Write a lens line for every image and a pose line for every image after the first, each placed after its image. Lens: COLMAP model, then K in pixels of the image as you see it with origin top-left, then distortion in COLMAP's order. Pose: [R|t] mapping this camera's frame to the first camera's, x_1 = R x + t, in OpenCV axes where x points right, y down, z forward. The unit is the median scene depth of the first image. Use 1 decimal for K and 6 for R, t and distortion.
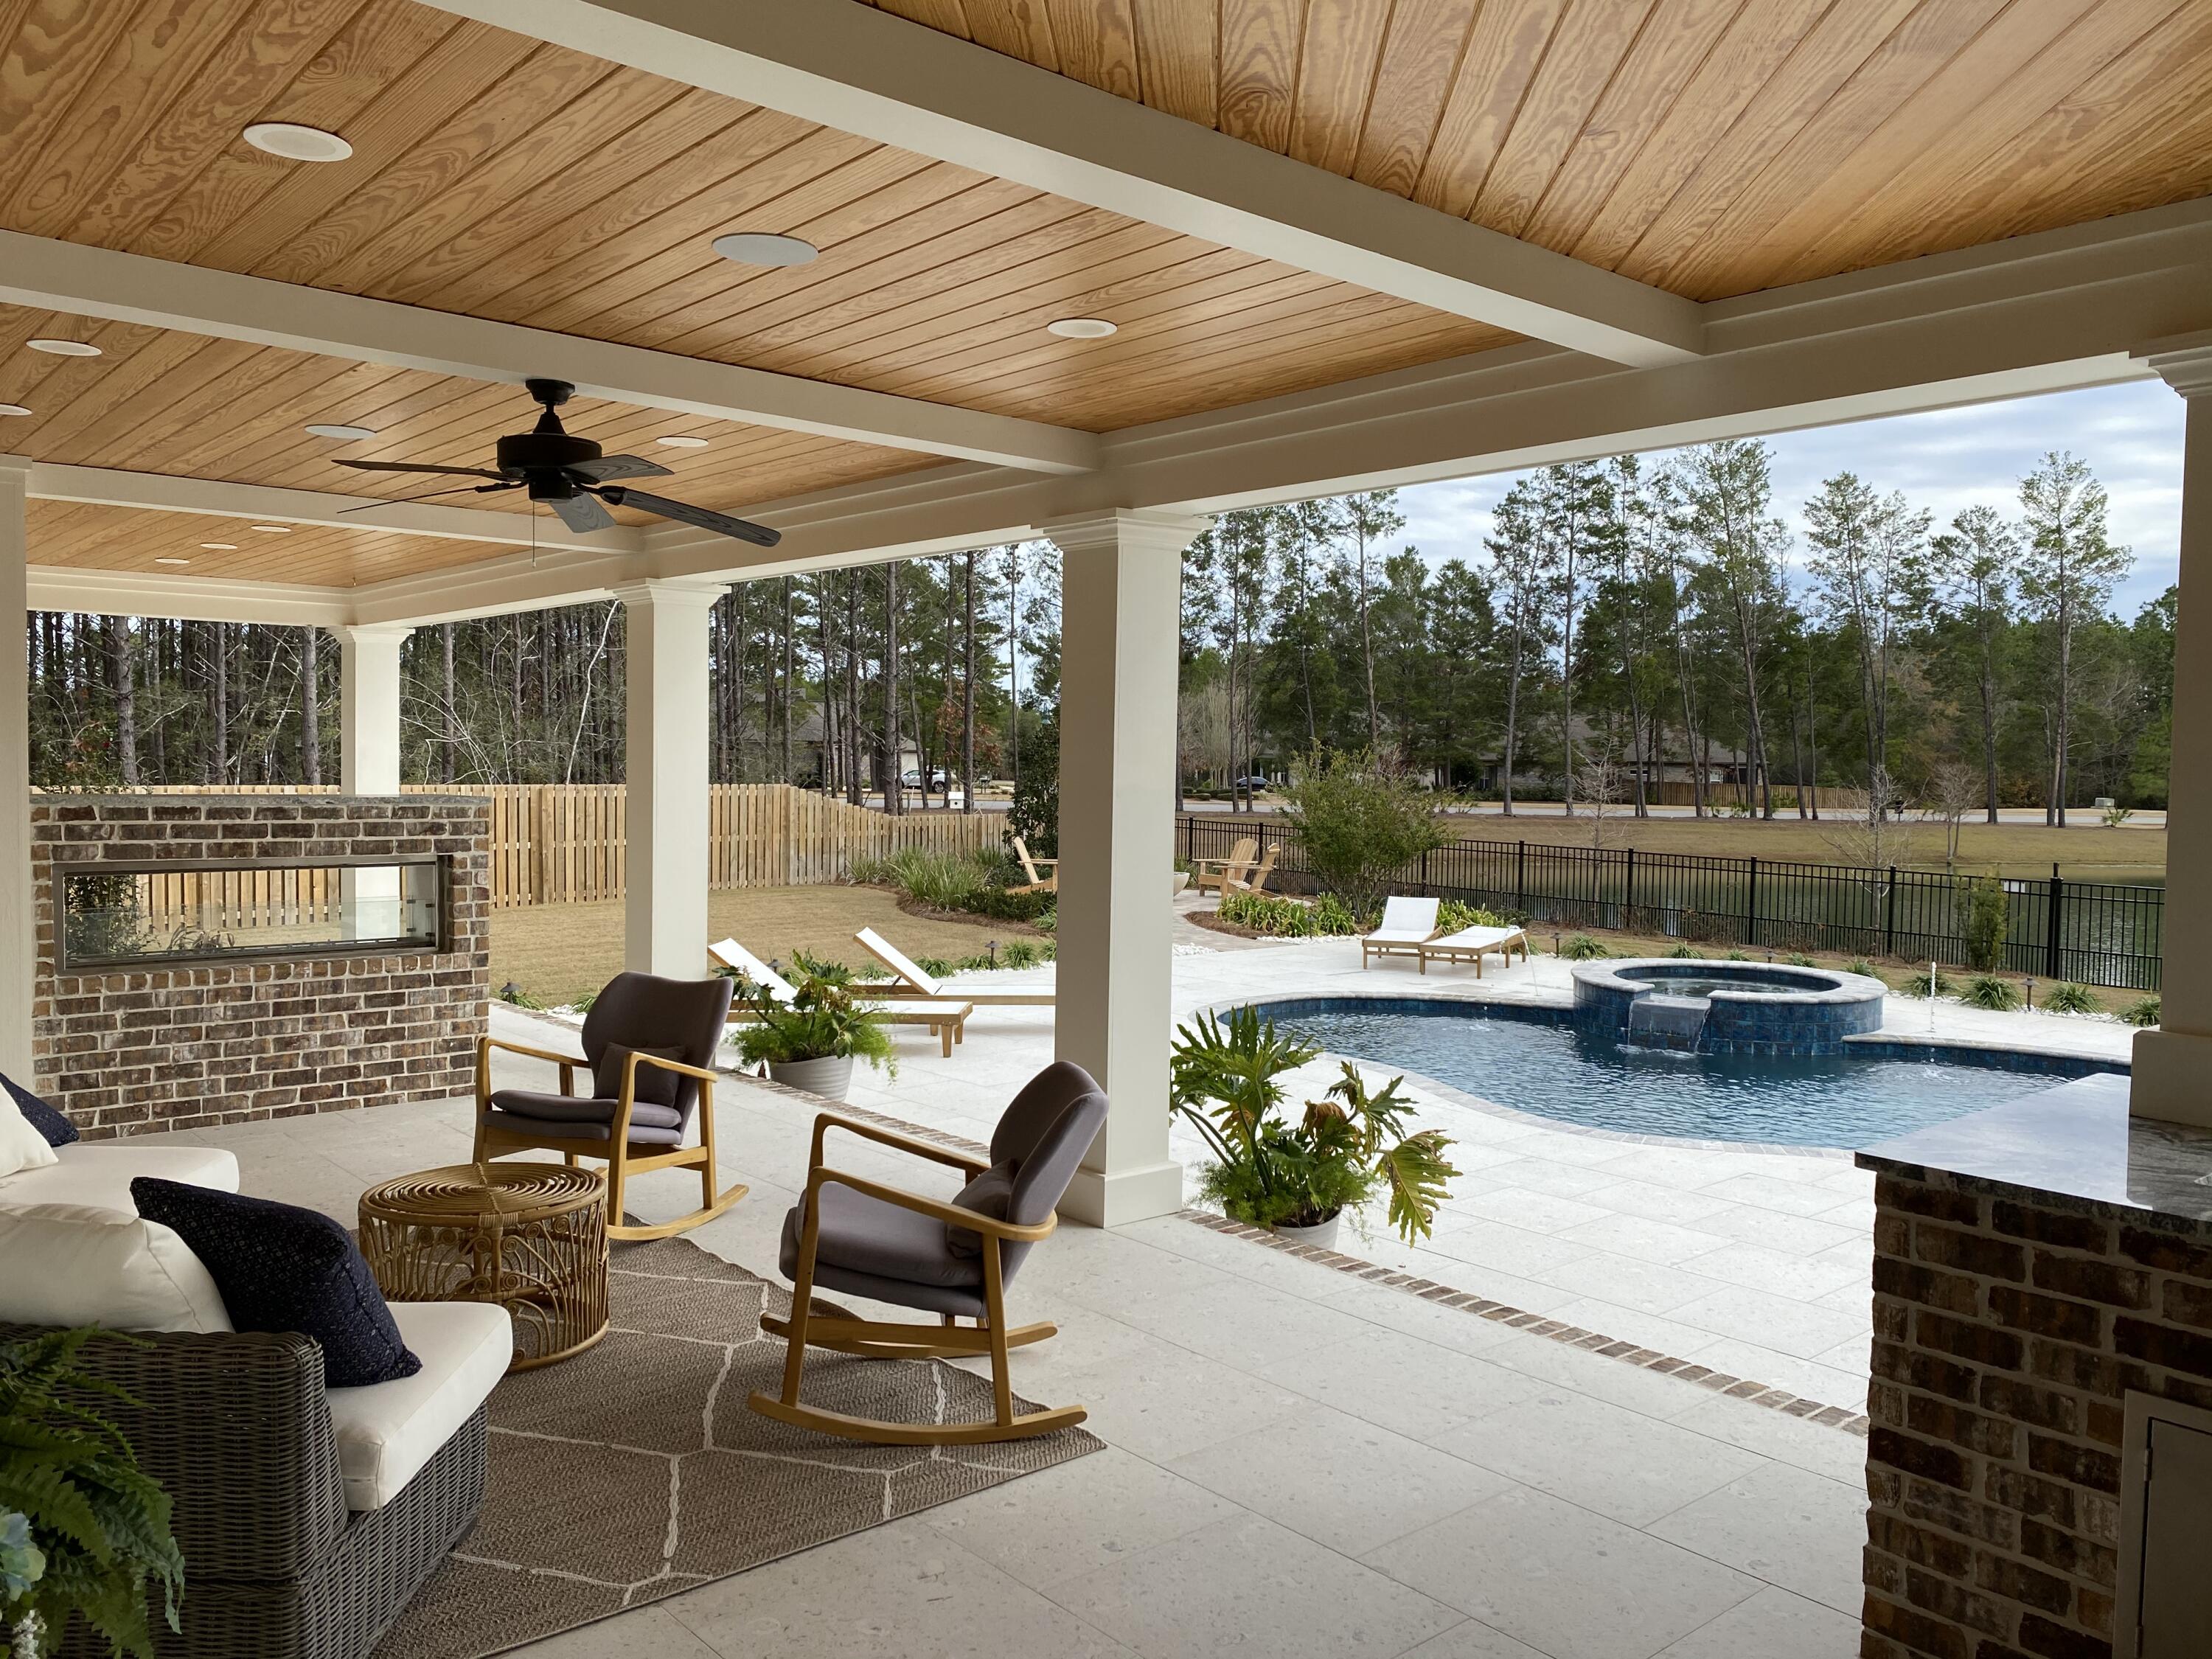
lens RADIAL K [[1684.4, 0, 1107.1], [0, 1684.4, 814.9], [0, 0, 1]] dist [0.001758, -0.006217]
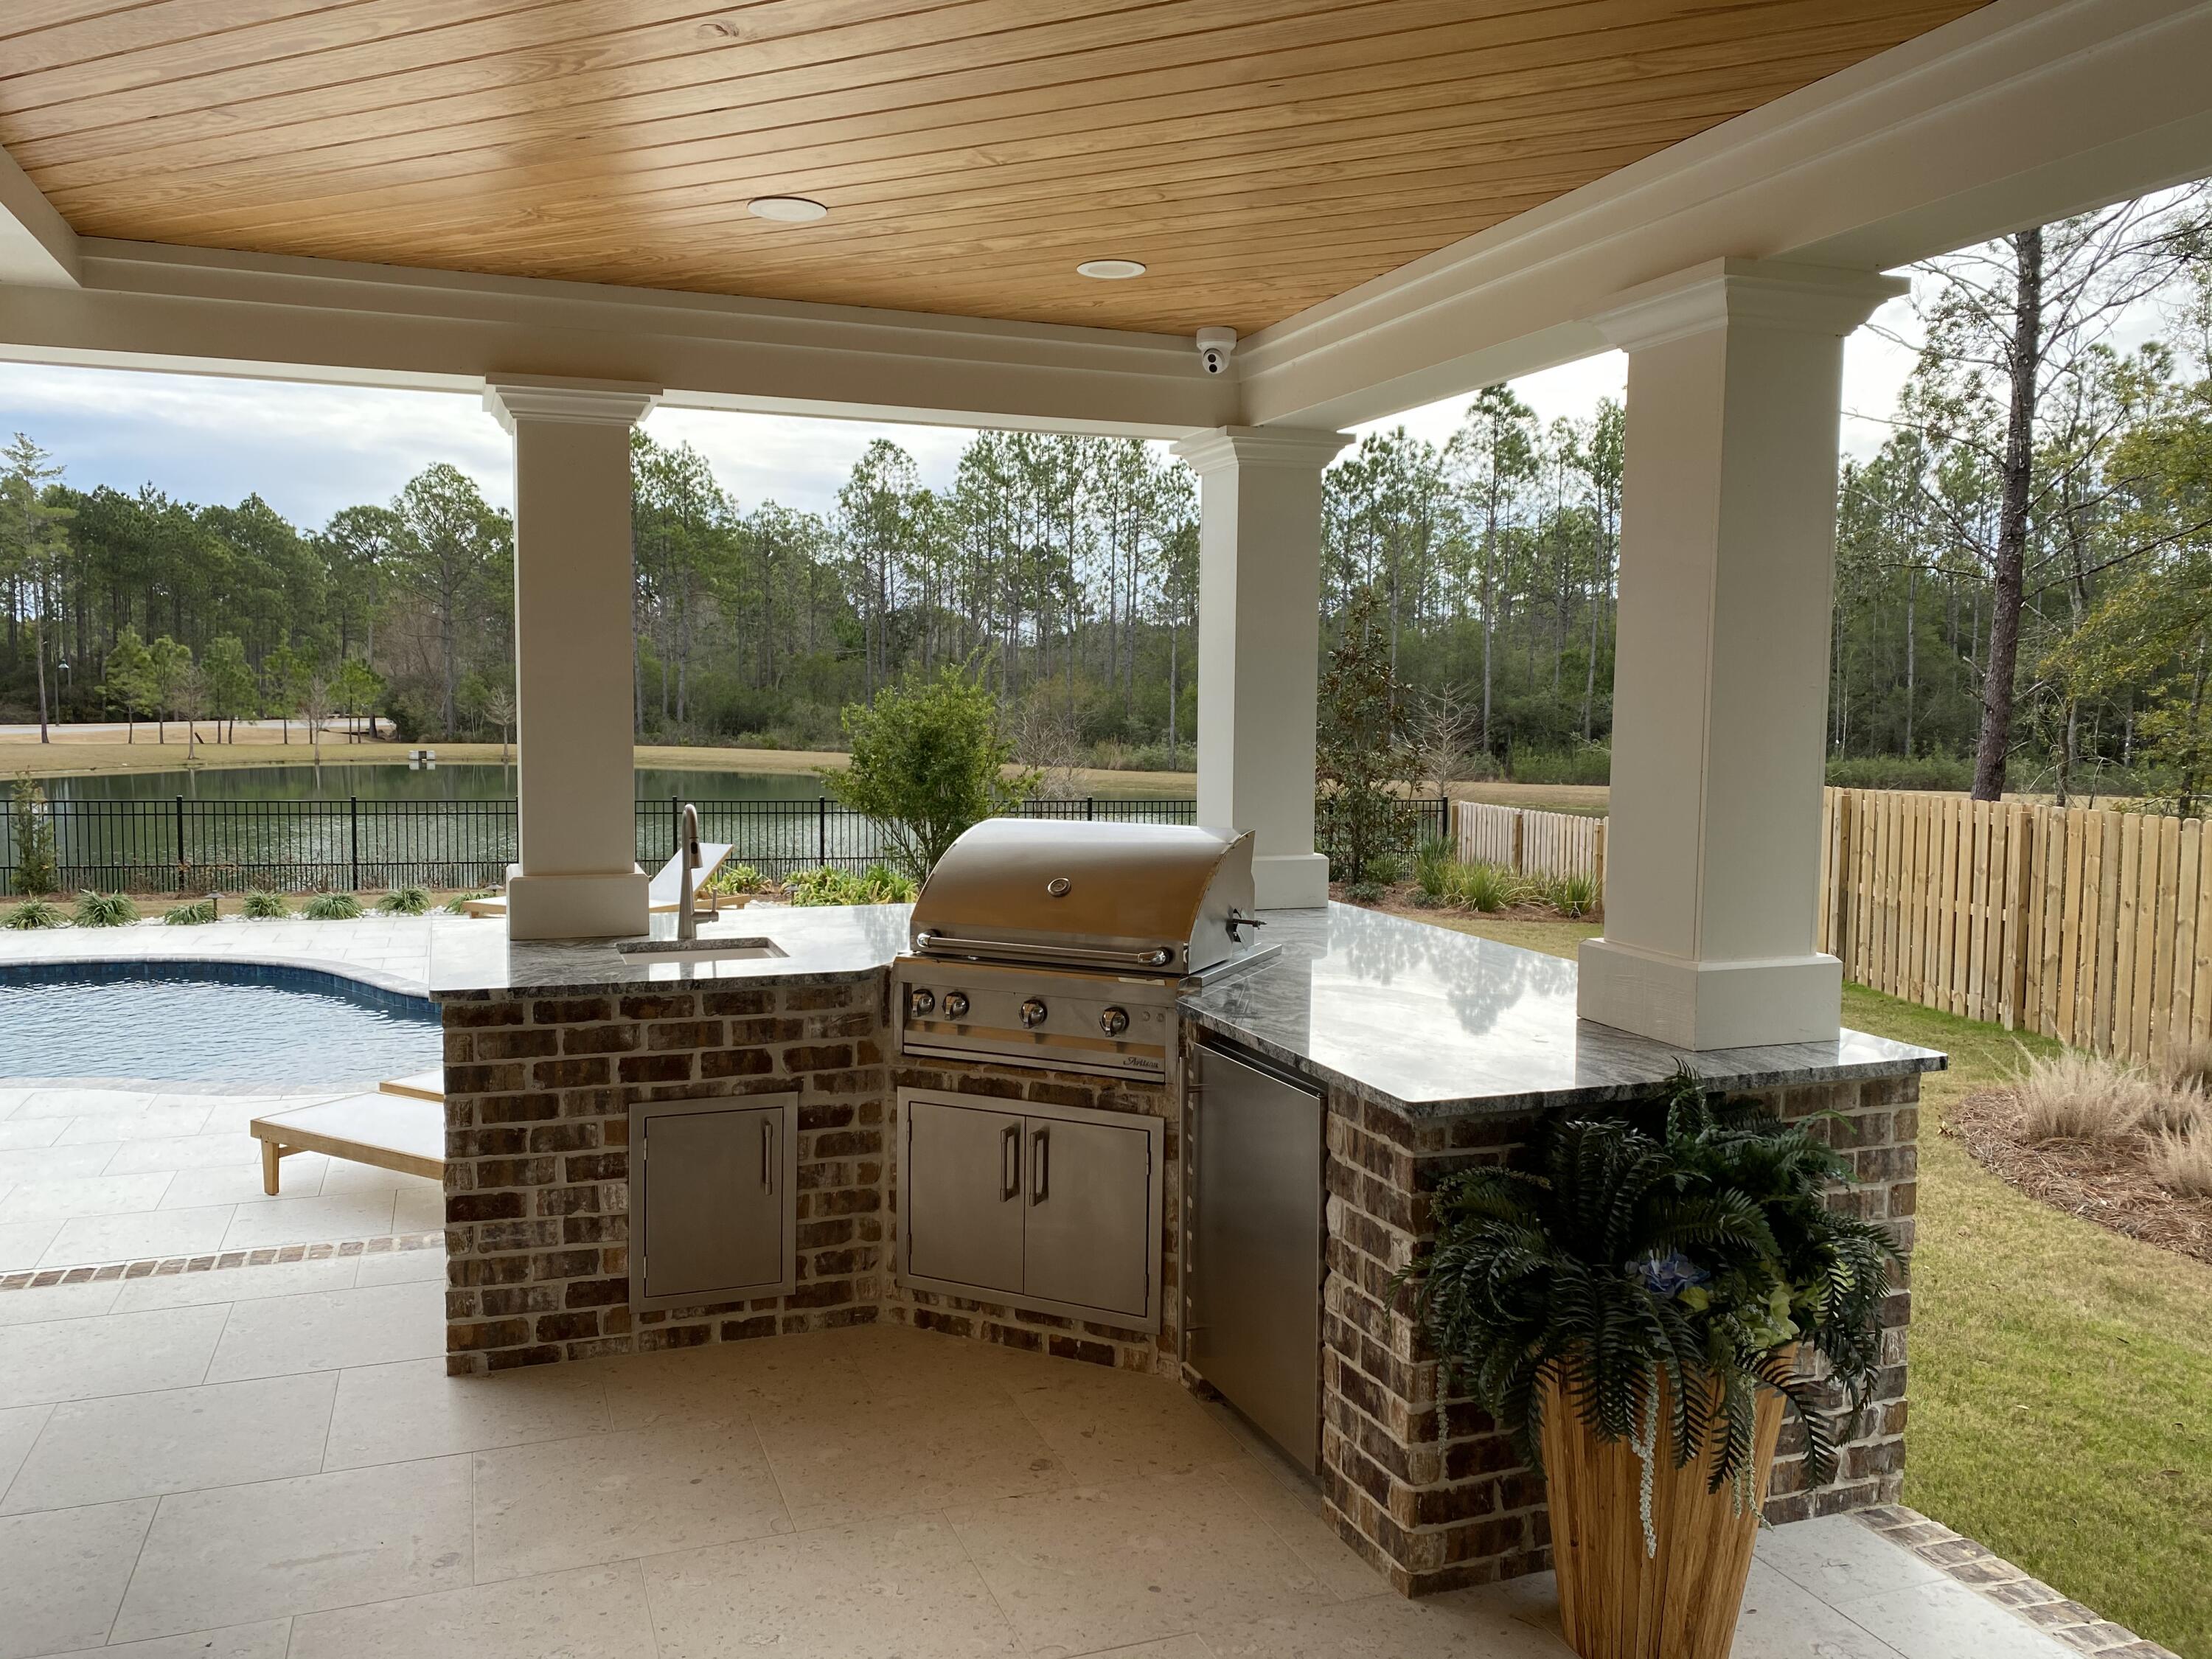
lens RADIAL K [[1684.4, 0, 1106.0], [0, 1684.4, 832.7], [0, 0, 1]] dist [0.001758, -0.006217]
pose [[0.341612, -0.089576, 0.935563, -0.588474], [0.029556, 0.995979, 0.084569, -0.012712], [-0.939376, -0.001238, 0.342886, 0.083827]]
